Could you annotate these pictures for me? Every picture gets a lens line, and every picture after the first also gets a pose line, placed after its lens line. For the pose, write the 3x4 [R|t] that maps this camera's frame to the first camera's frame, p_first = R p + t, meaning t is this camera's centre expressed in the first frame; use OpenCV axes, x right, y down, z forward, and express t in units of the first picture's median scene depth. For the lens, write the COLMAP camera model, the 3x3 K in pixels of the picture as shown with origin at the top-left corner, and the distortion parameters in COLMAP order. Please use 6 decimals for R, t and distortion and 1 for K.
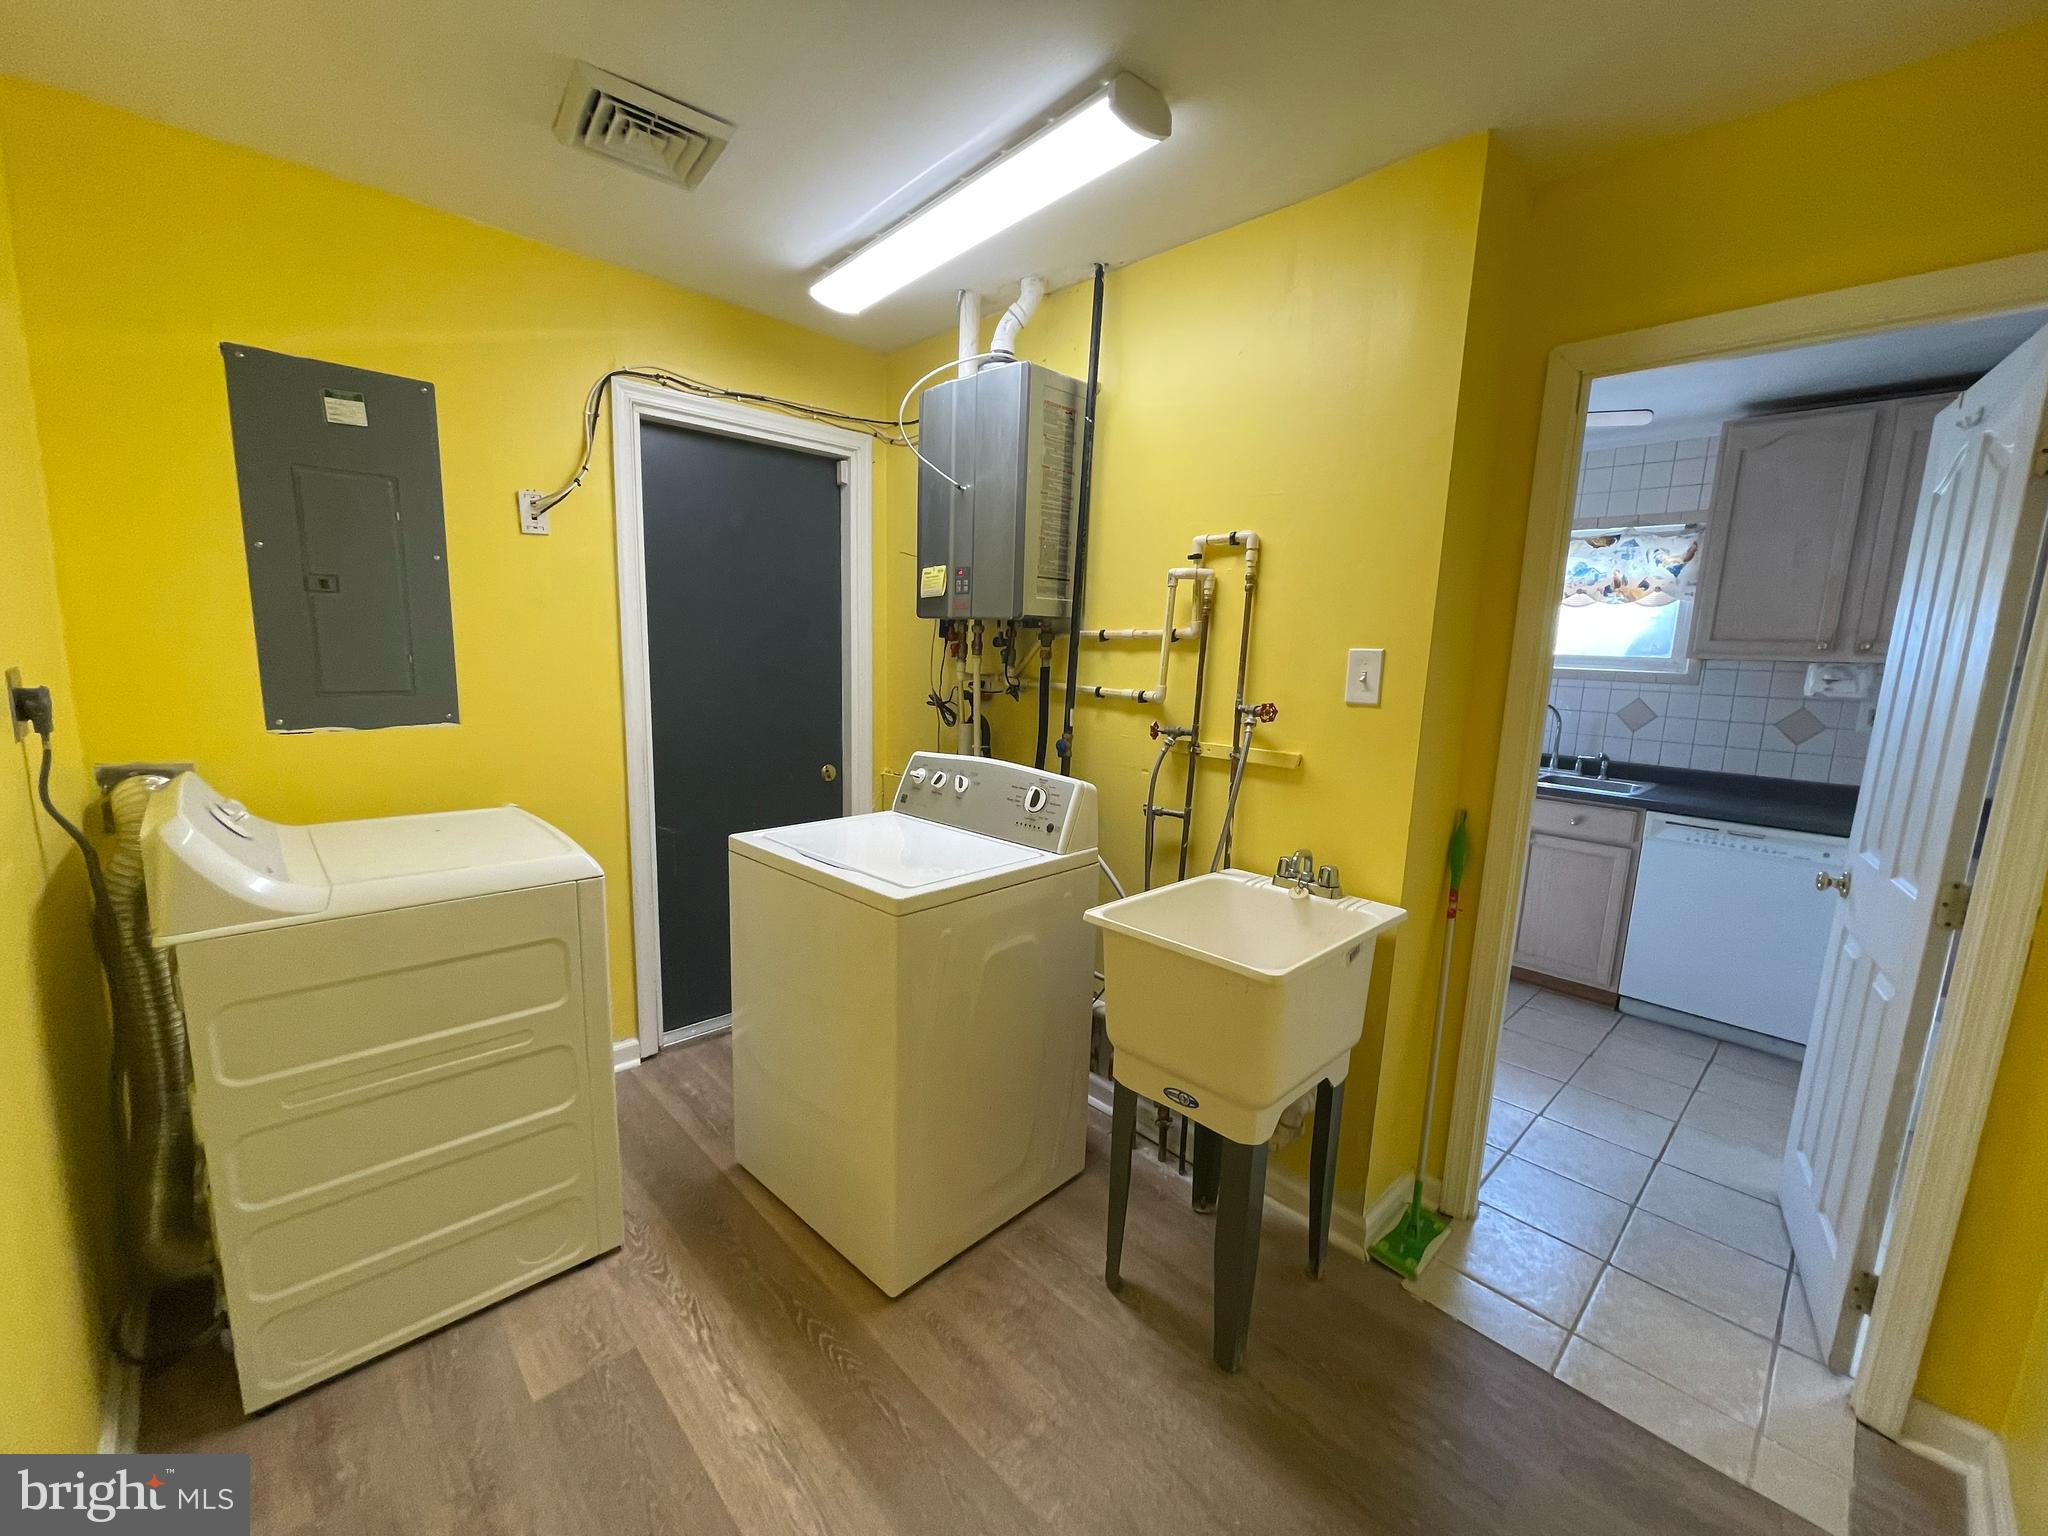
lens RADIAL K [[826.3, 0, 1017.4], [0, 826.3, 775.6], [0, 0, 1]] dist [-0.005656, 0.001793]
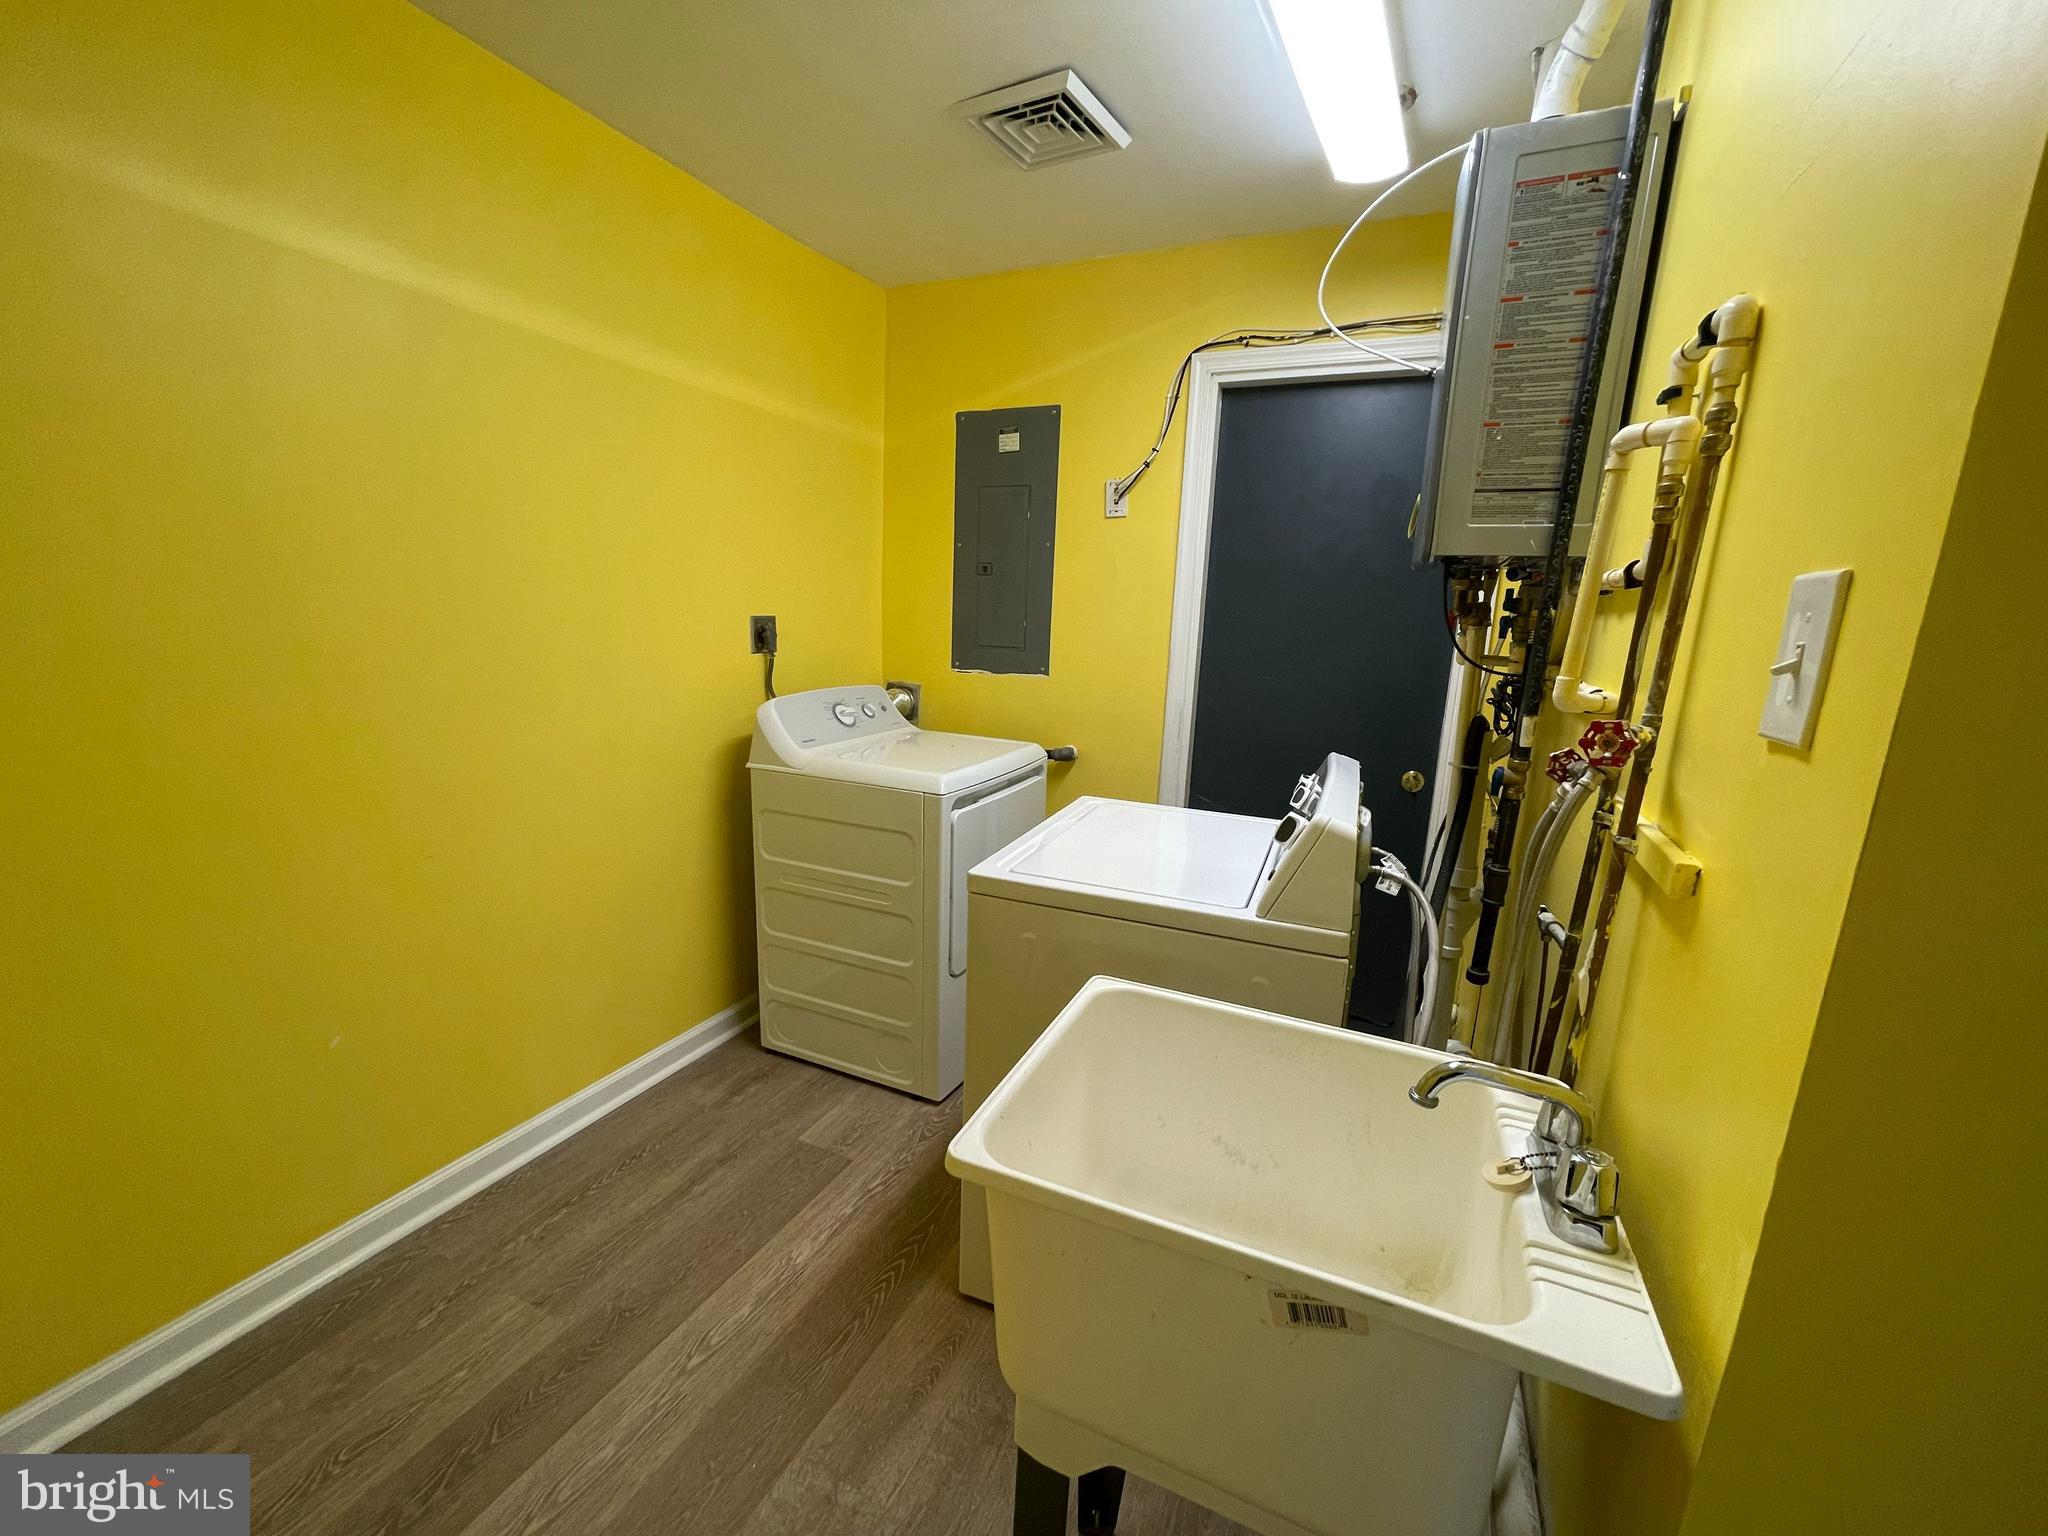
lens RADIAL K [[826.3, 0, 1035.4], [0, 826.3, 777.5], [0, 0, 1]] dist [-0.005656, 0.001793]
pose [[0.369679, 0.170418, -0.913398, 0.741684], [-0.171289, 0.978687, 0.113274, -0.073677], [0.913235, 0.114580, 0.390991, 0.742494]]
